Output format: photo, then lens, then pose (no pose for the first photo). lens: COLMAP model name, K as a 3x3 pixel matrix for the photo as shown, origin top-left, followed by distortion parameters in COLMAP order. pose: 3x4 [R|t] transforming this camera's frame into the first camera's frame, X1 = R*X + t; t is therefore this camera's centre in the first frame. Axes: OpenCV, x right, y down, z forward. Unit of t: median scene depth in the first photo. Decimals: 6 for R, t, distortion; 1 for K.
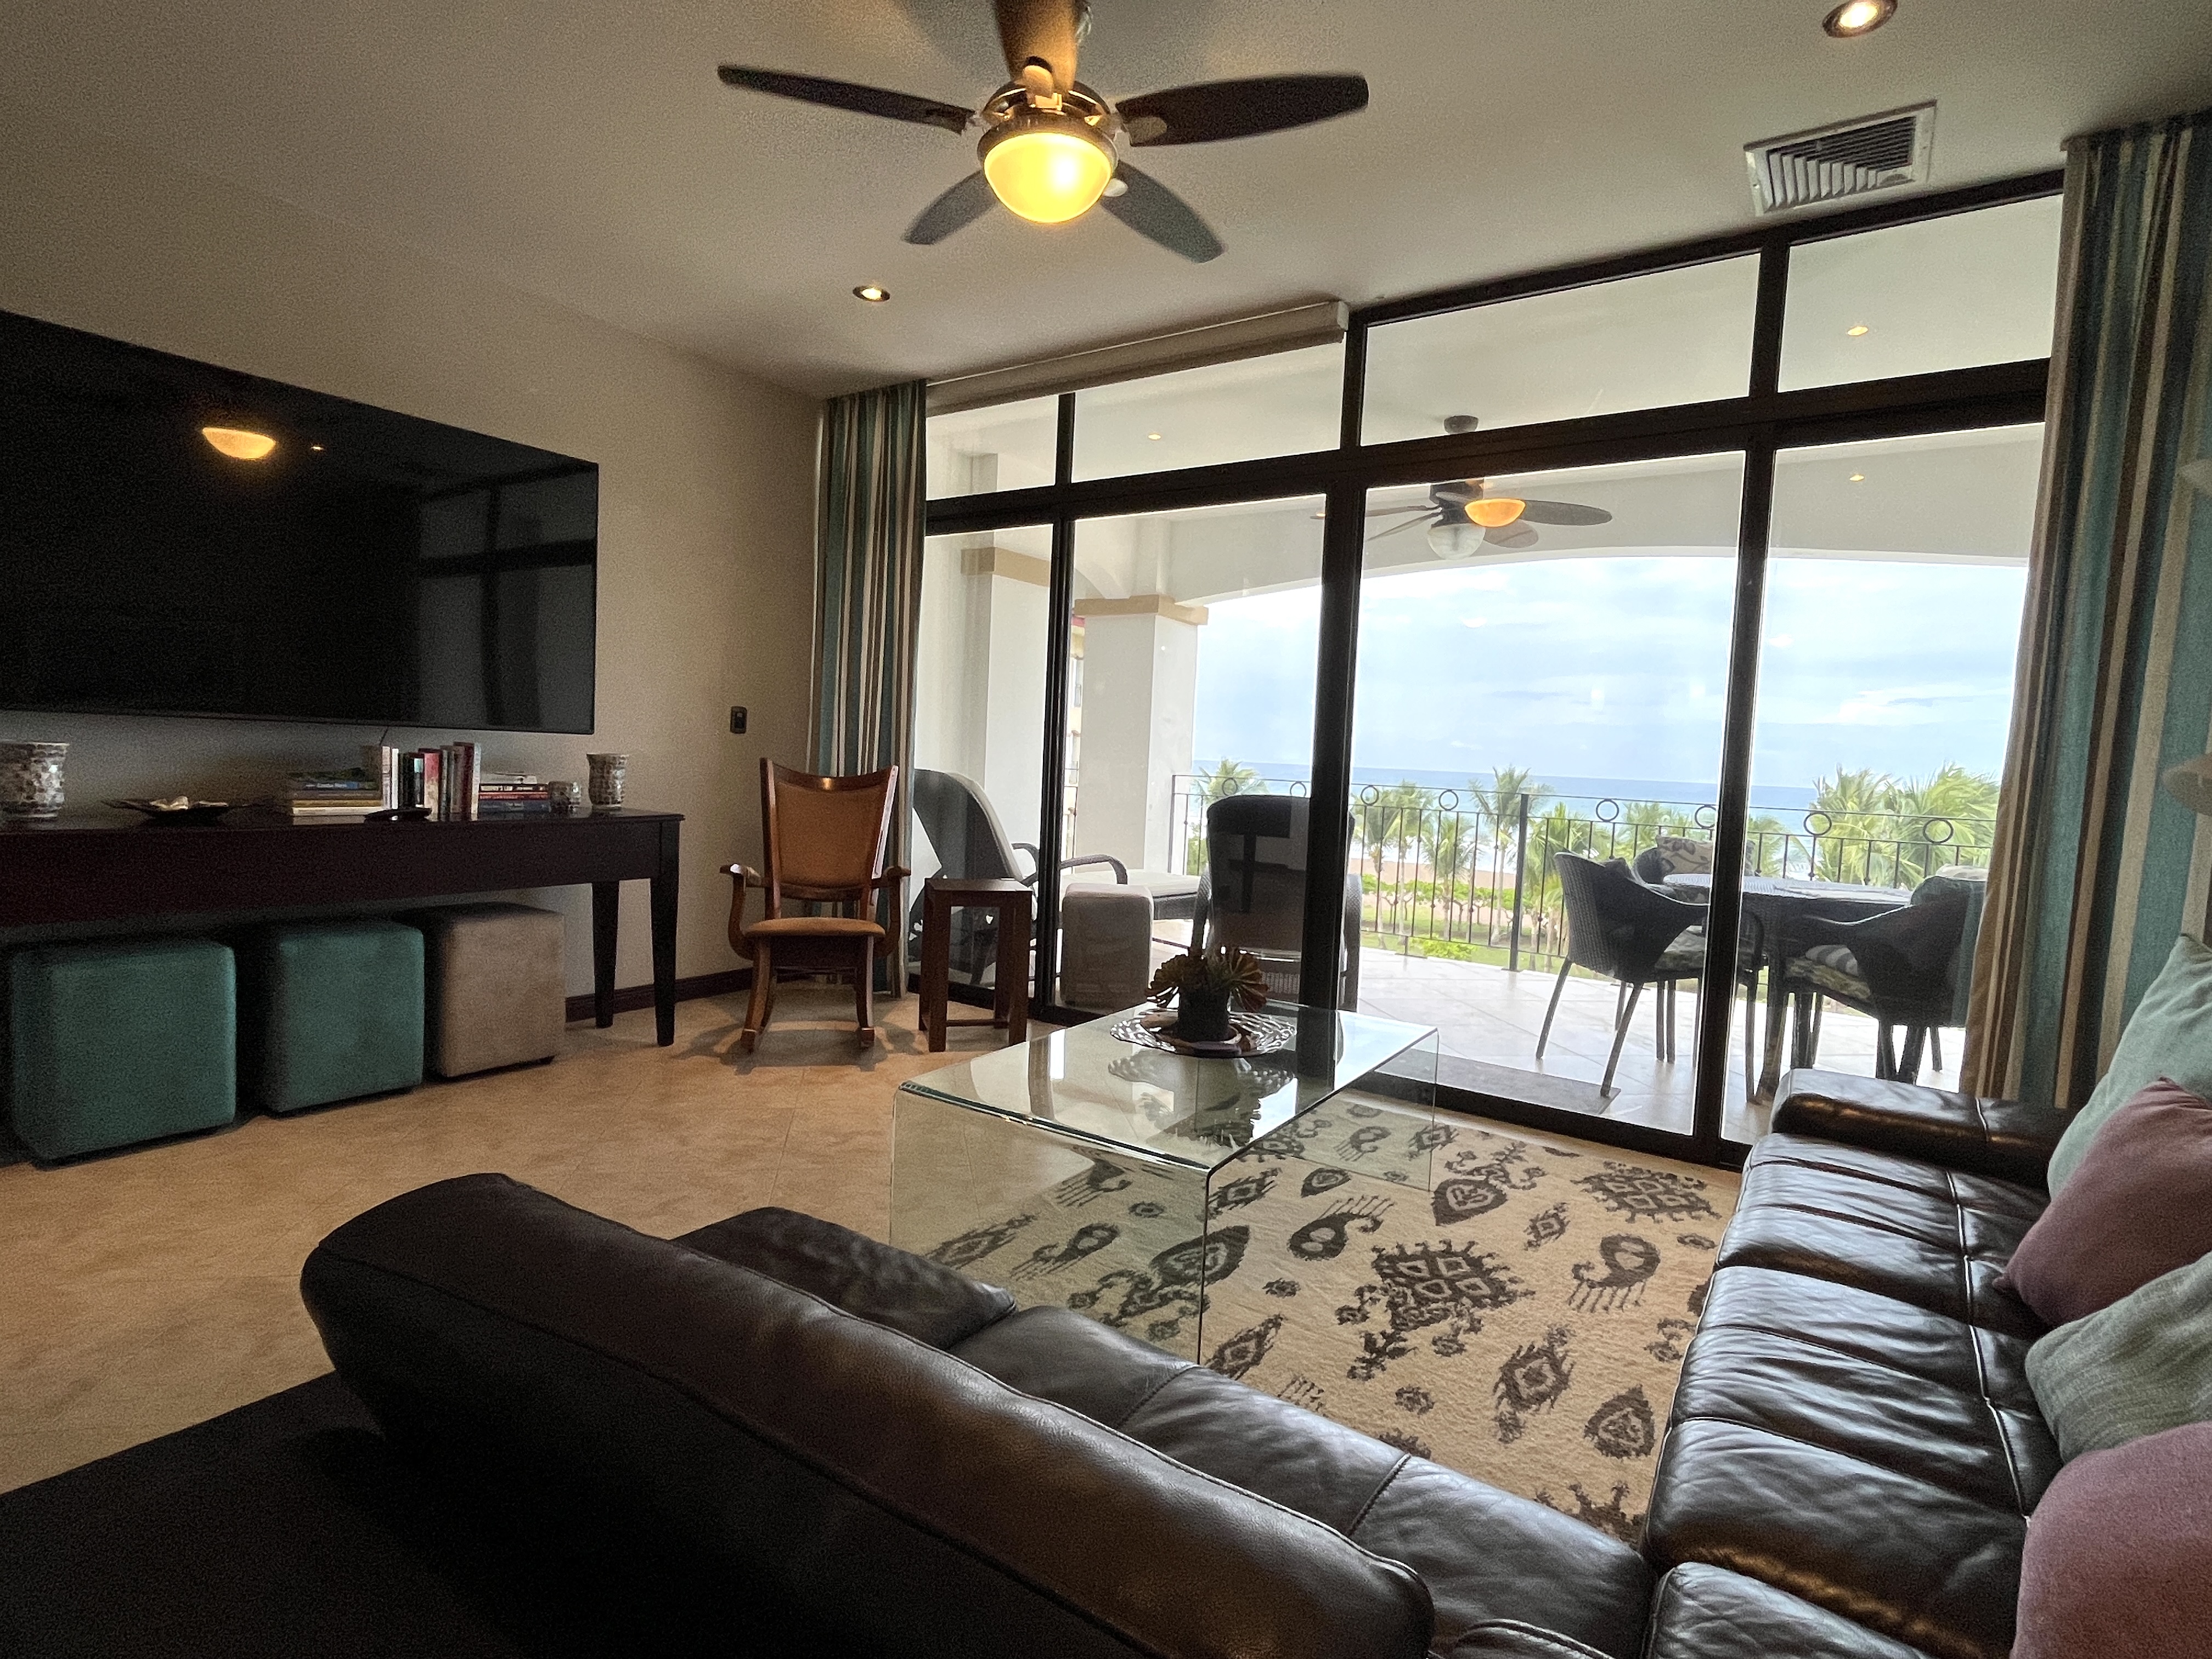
lens RADIAL K [[1099.4, 0, 1100.0], [0, 1099.4, 828.5], [0, 0, 1]] dist [0.001396, -0.001598]
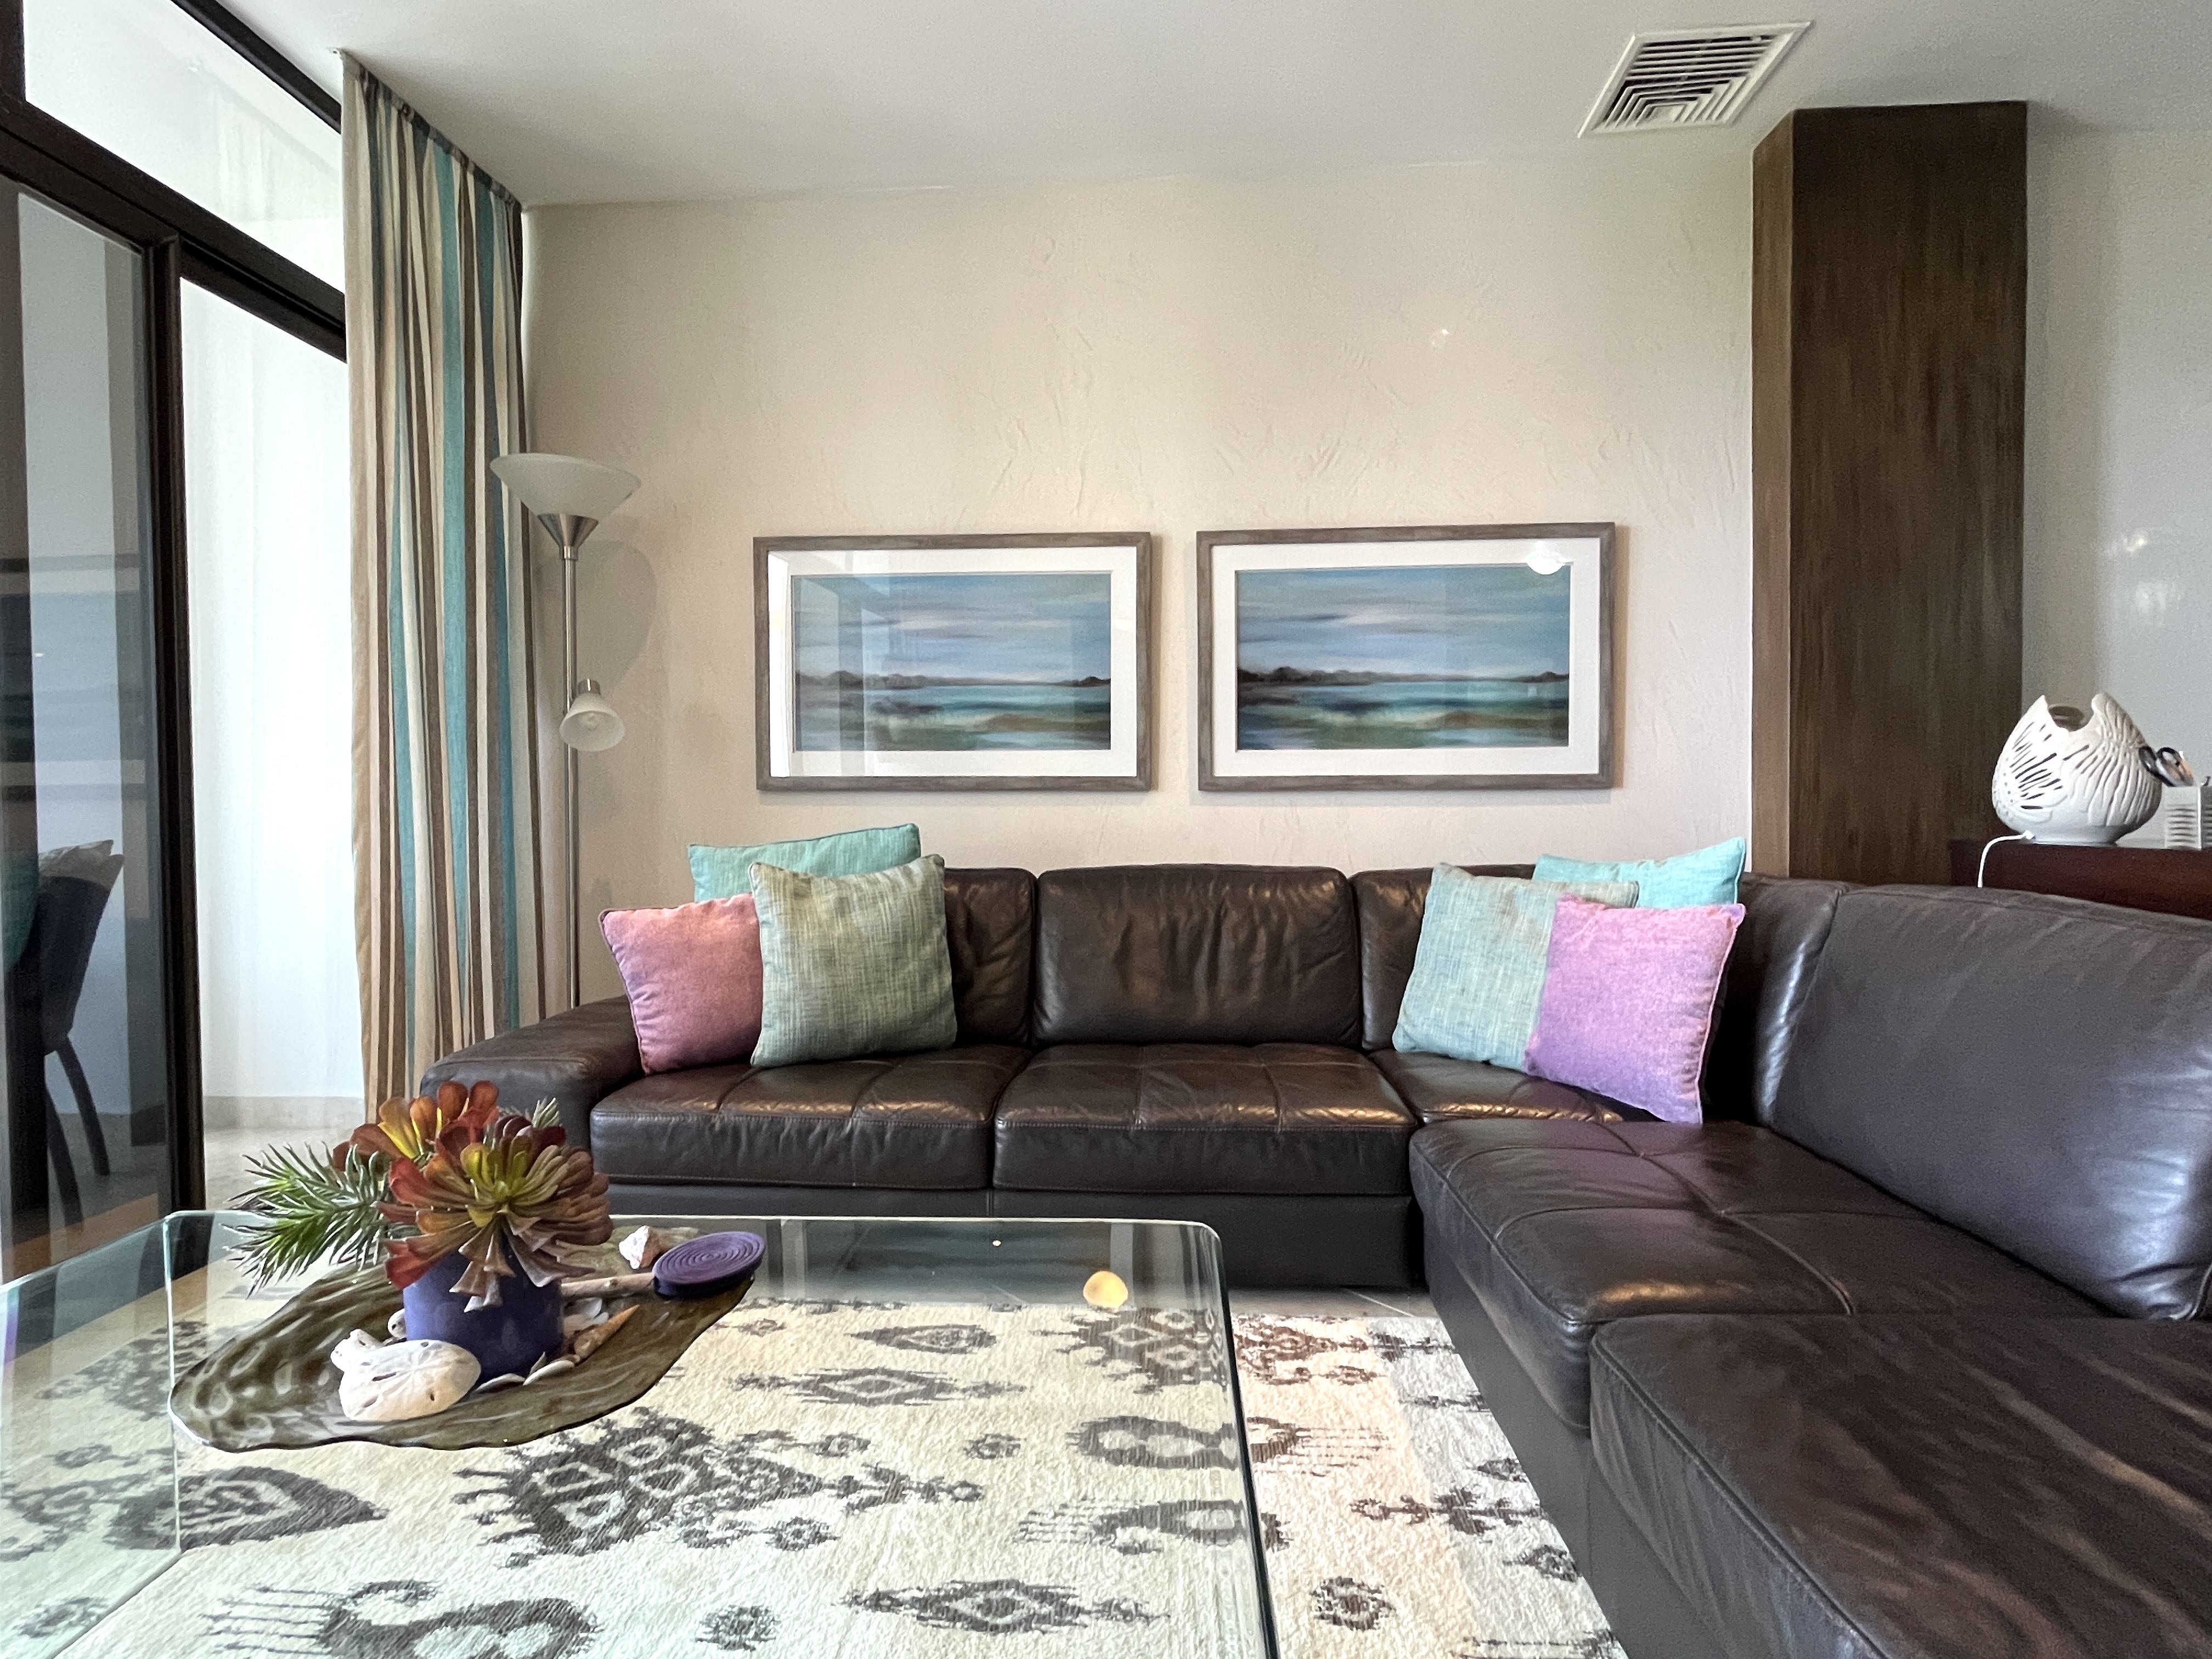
lens RADIAL K [[1099.4, 0, 1084.1], [0, 1099.4, 835.0], [0, 0, 1]] dist [0.001396, -0.001598]
pose [[-0.494197, -0.064774, 0.866933, -0.271372], [0.049253, 0.993533, 0.102309, -0.009054], [-0.867953, 0.093260, -0.487811, 0.820905]]
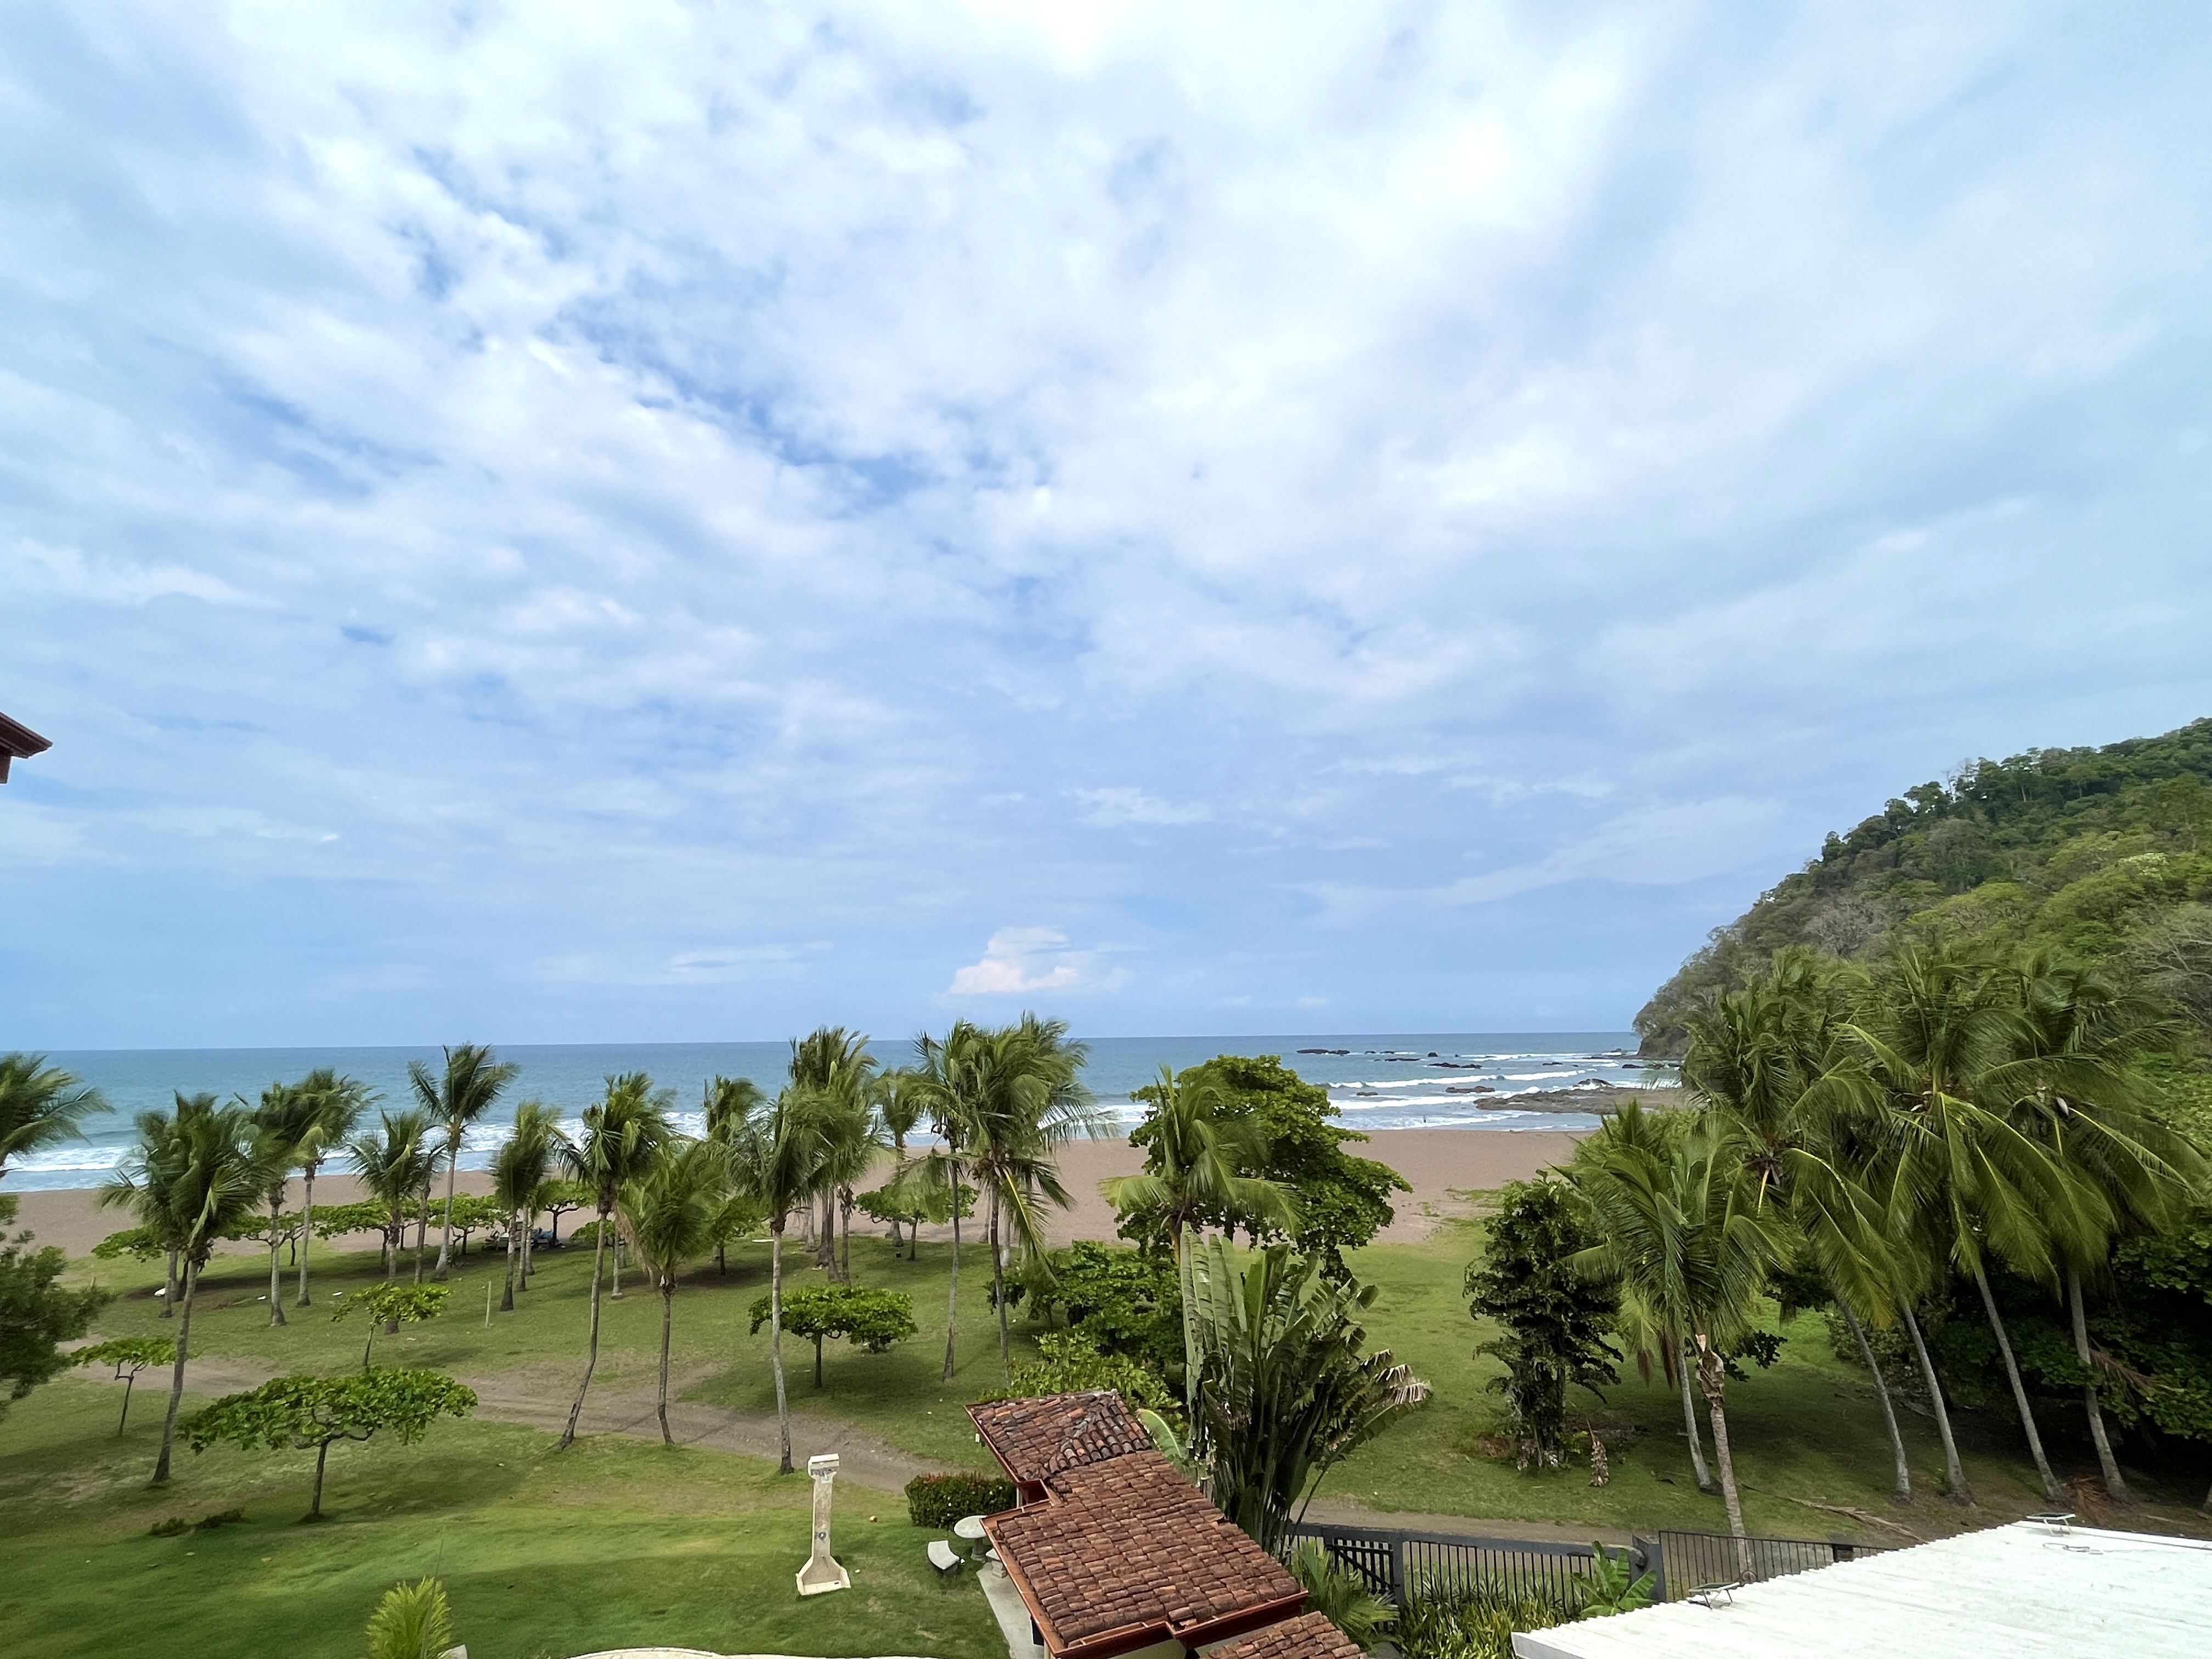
lens RADIAL K [[1099.4, 0, 1104.2], [0, 1099.4, 823.9], [0, 0, 1]] dist [0.001396, -0.001598]
pose [[0.620858, 0.091174, 0.778603, 0.203293], [0.098641, 0.976233, -0.192973, -0.253918], [-0.777693, 0.196612, 0.597108, 2.304840]]
